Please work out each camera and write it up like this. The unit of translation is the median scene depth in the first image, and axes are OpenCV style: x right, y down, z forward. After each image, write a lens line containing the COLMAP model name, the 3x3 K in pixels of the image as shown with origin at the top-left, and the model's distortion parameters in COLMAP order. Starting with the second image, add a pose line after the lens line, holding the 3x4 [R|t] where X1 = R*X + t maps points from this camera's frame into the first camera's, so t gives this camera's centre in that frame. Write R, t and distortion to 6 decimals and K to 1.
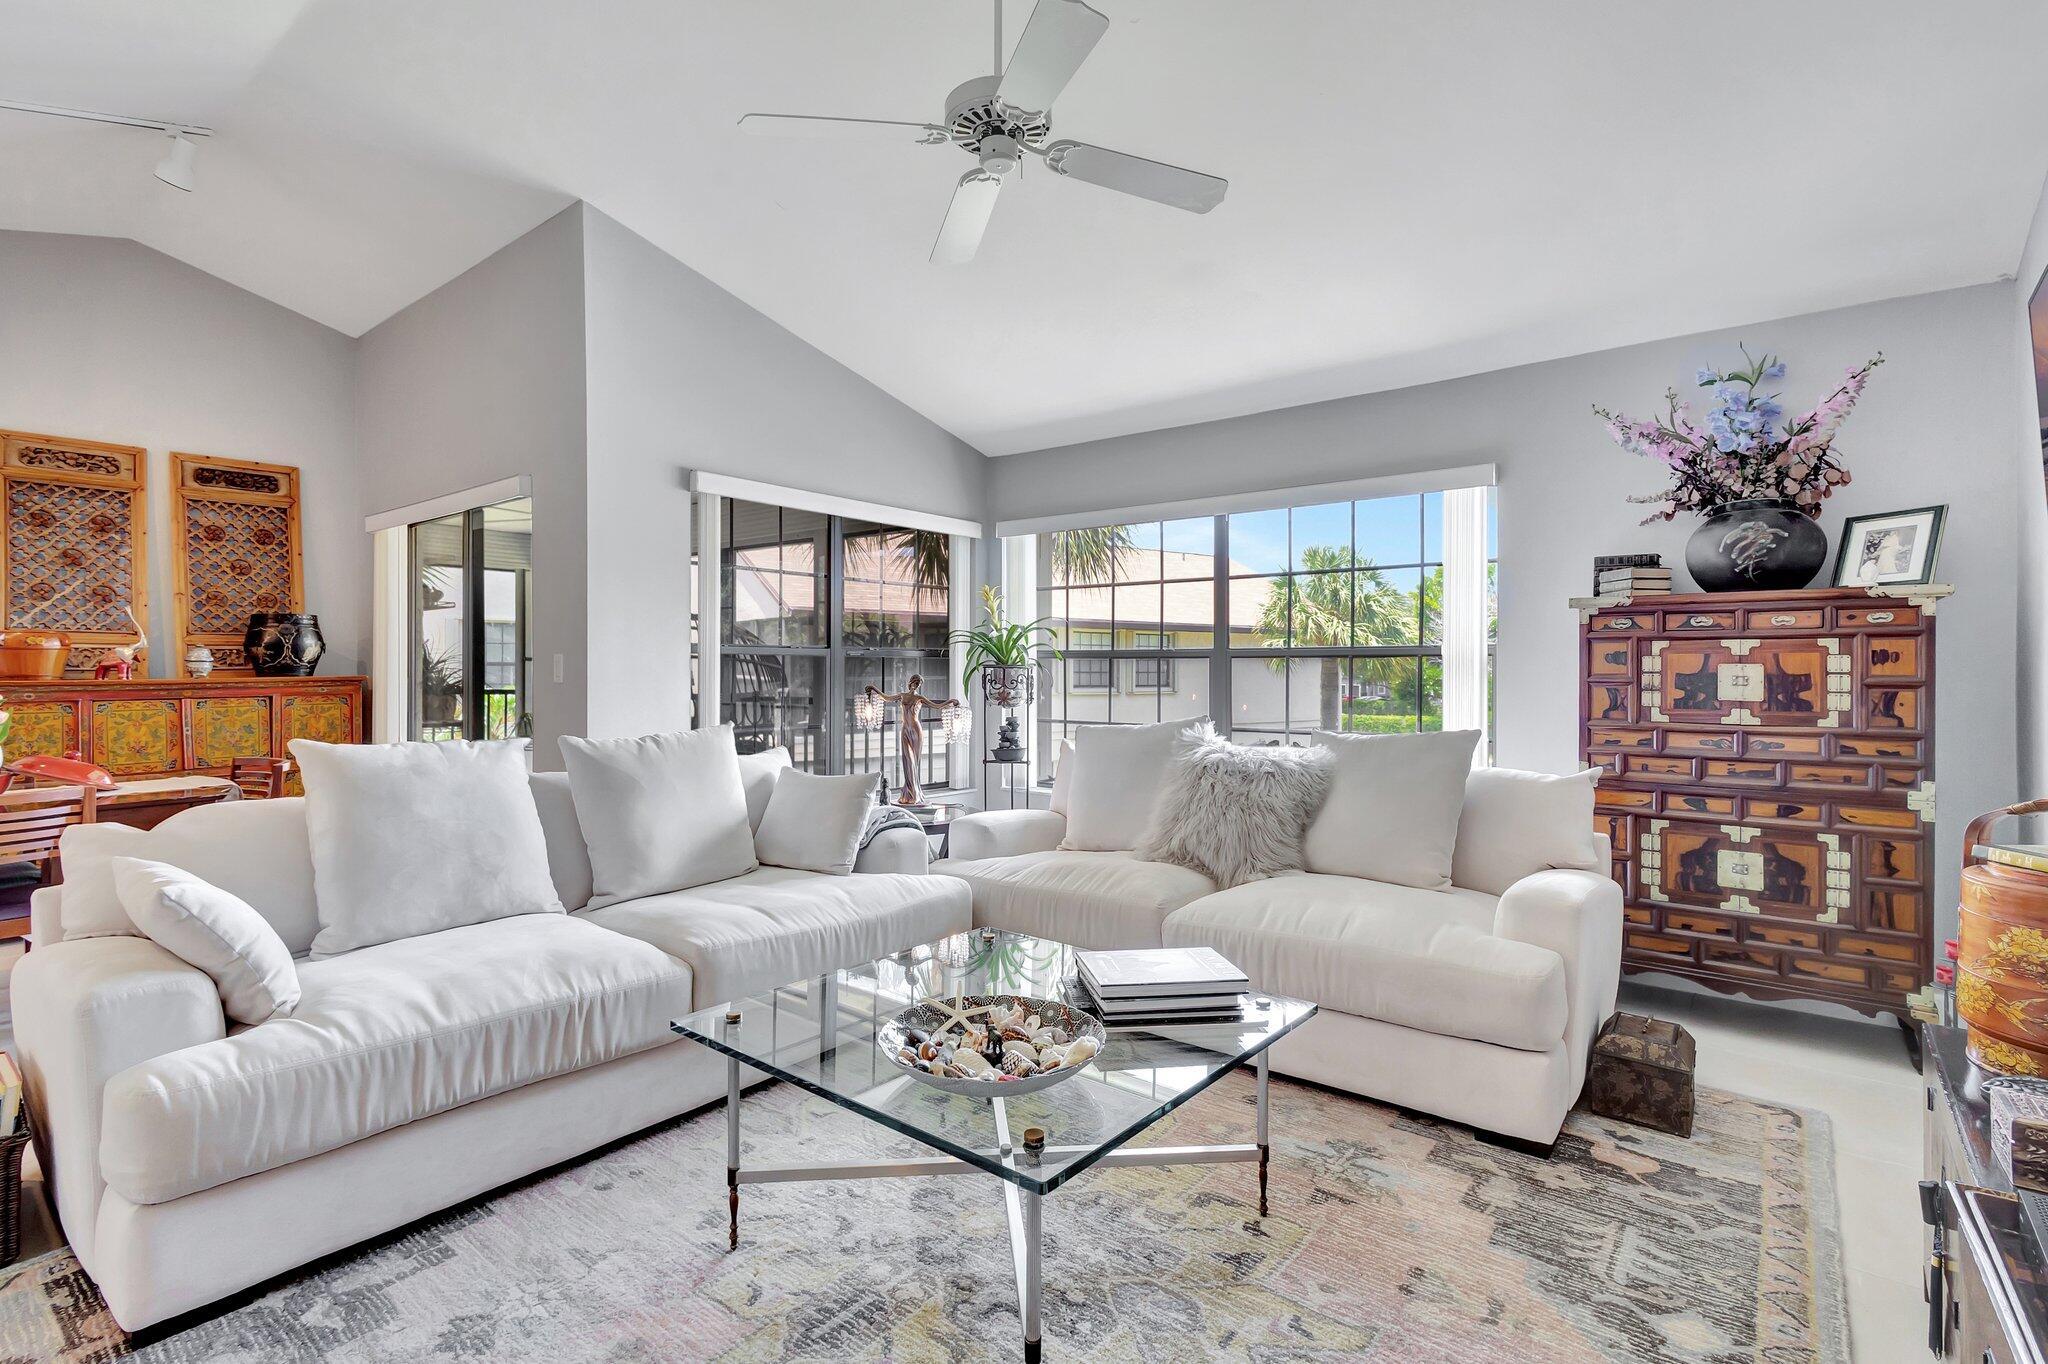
lens RADIAL K [[962.7, 0, 1016.2], [0, 962.7, 667.8], [0, 0, 1]] dist [0.003292, 0.000031]
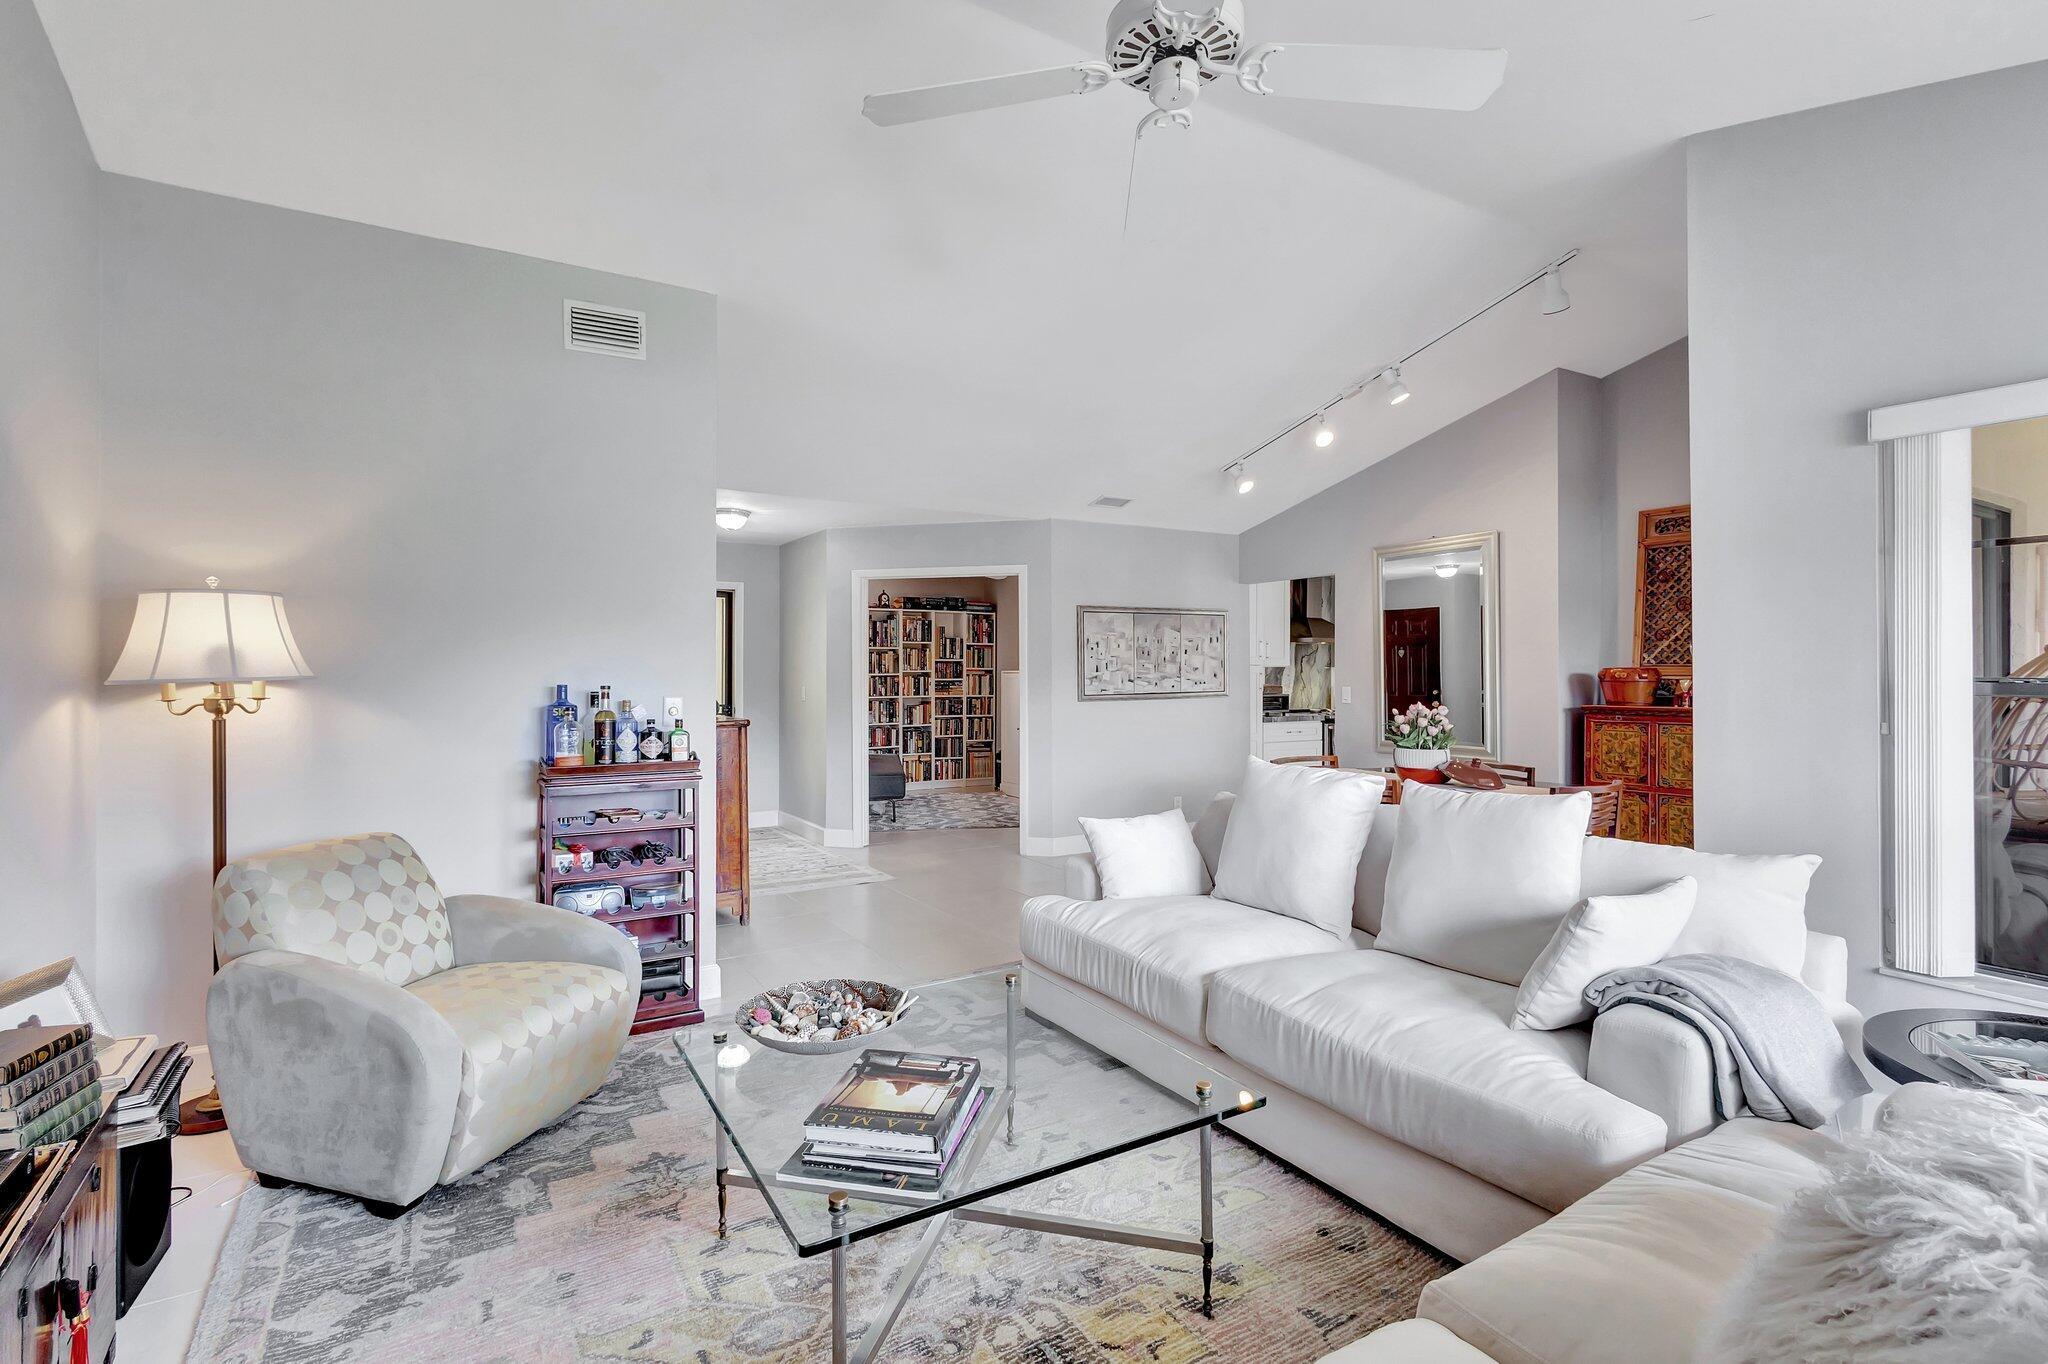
lens RADIAL K [[934.1, 0, 1024.6], [0, 934.1, 683.7], [0, 0, 1]] dist [0.003338, 0.000622]
pose [[-0.330128, 0.008633, -0.943897, 0.582458], [0.002365, 0.999963, 0.008318, -0.039228], [0.943933, 0.000514, -0.330136, 0.892944]]
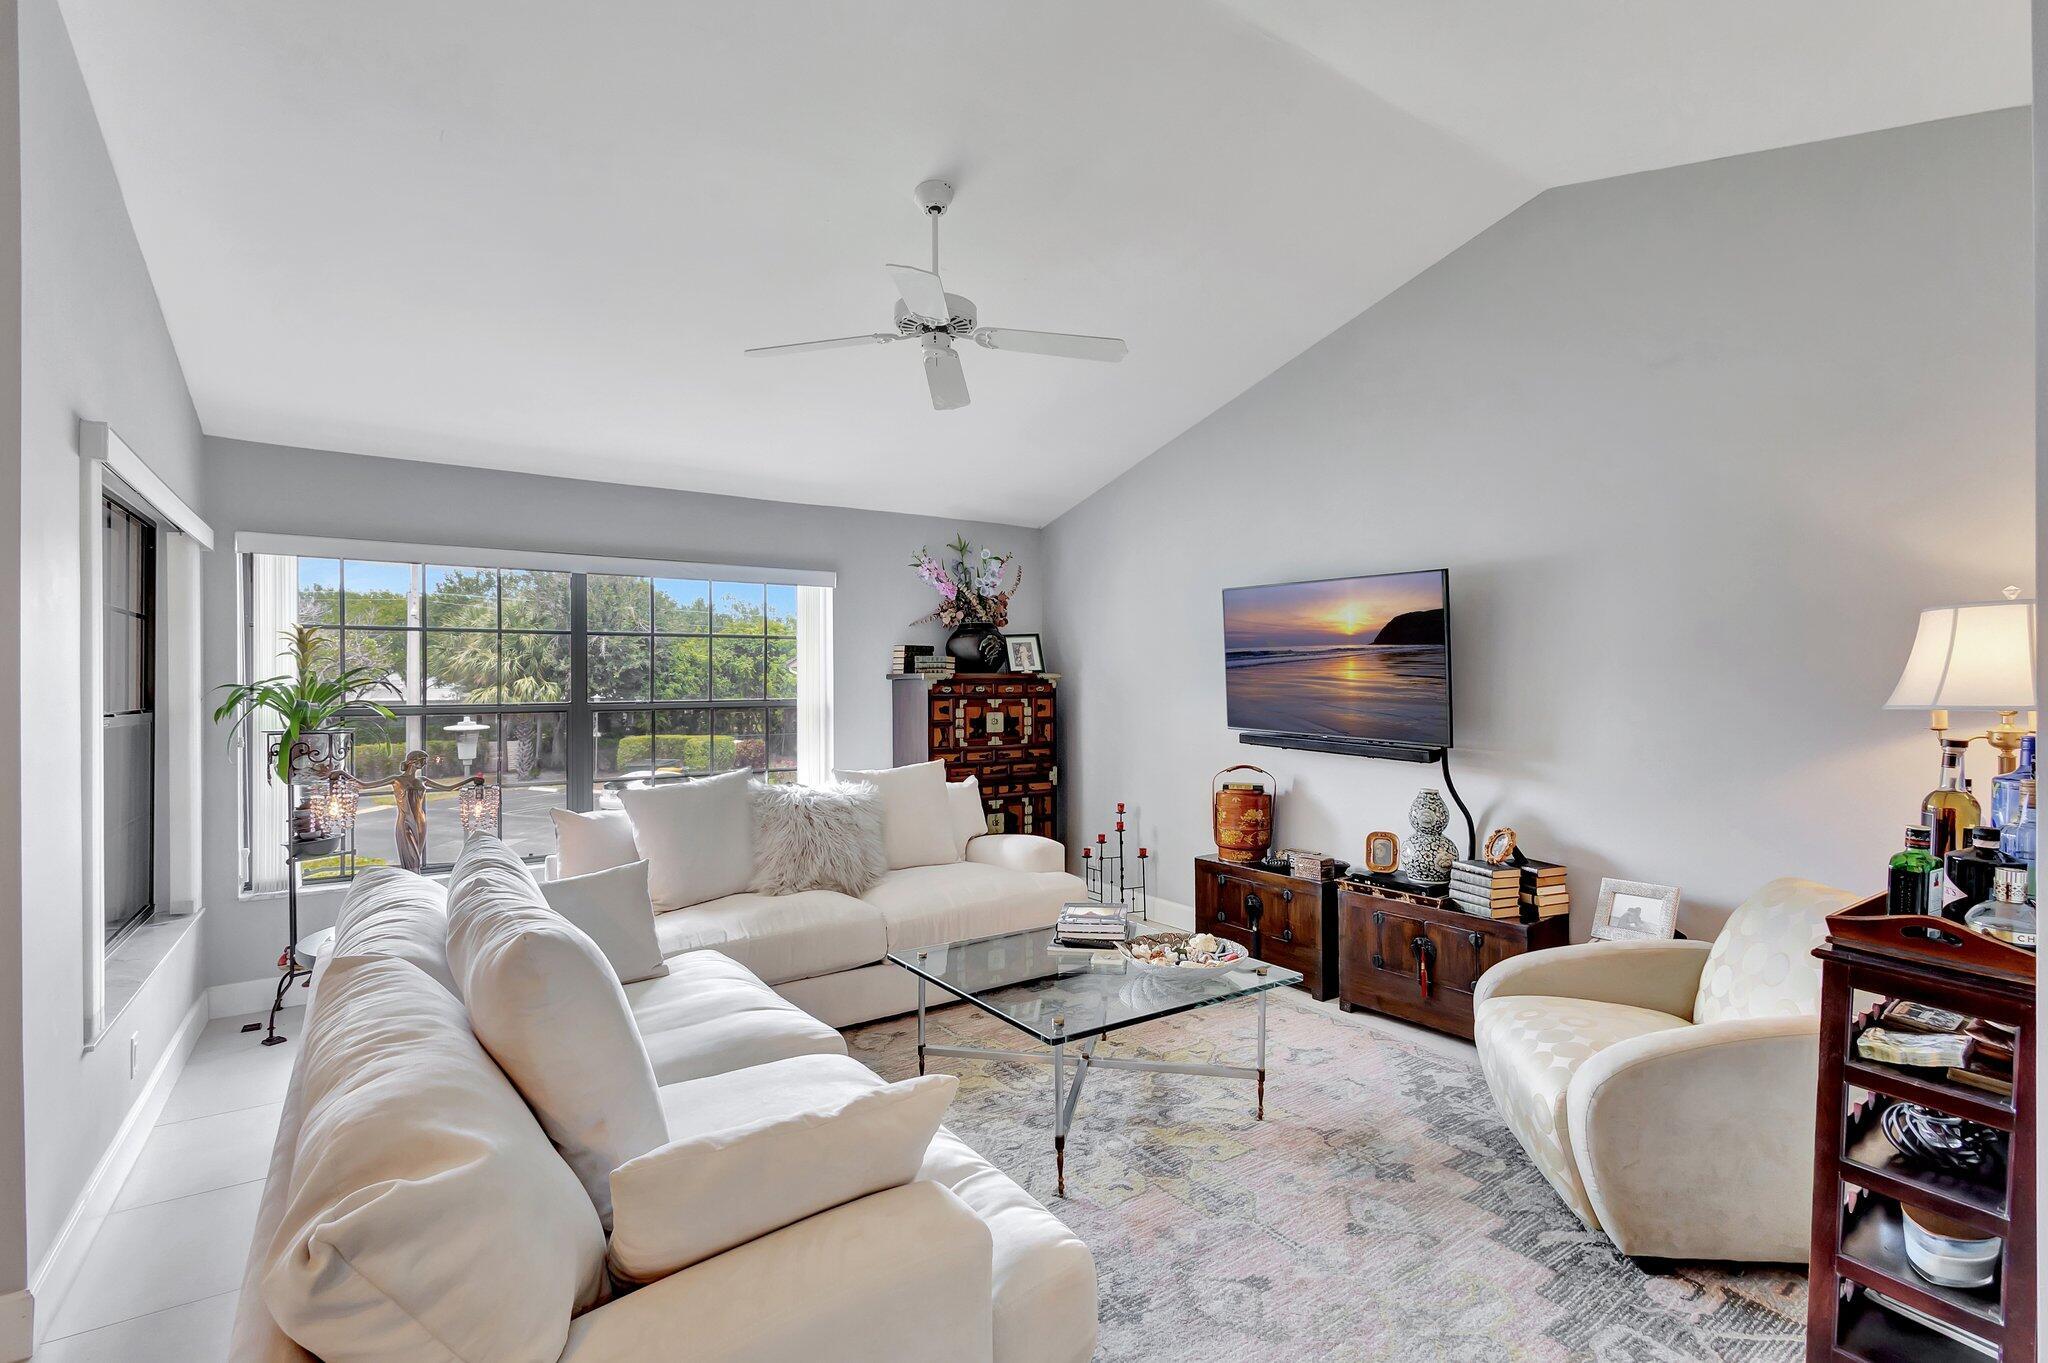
lens RADIAL K [[947.9, 0, 1033.3], [0, 947.9, 680.8], [0, 0, 1]] dist [0.003803, 0.000145]
pose [[0.280385, -0.002889, 0.959883, -0.948218], [0.004679, 0.999988, 0.001643, -0.065432], [-0.959876, 0.004030, 0.280395, 0.409545]]
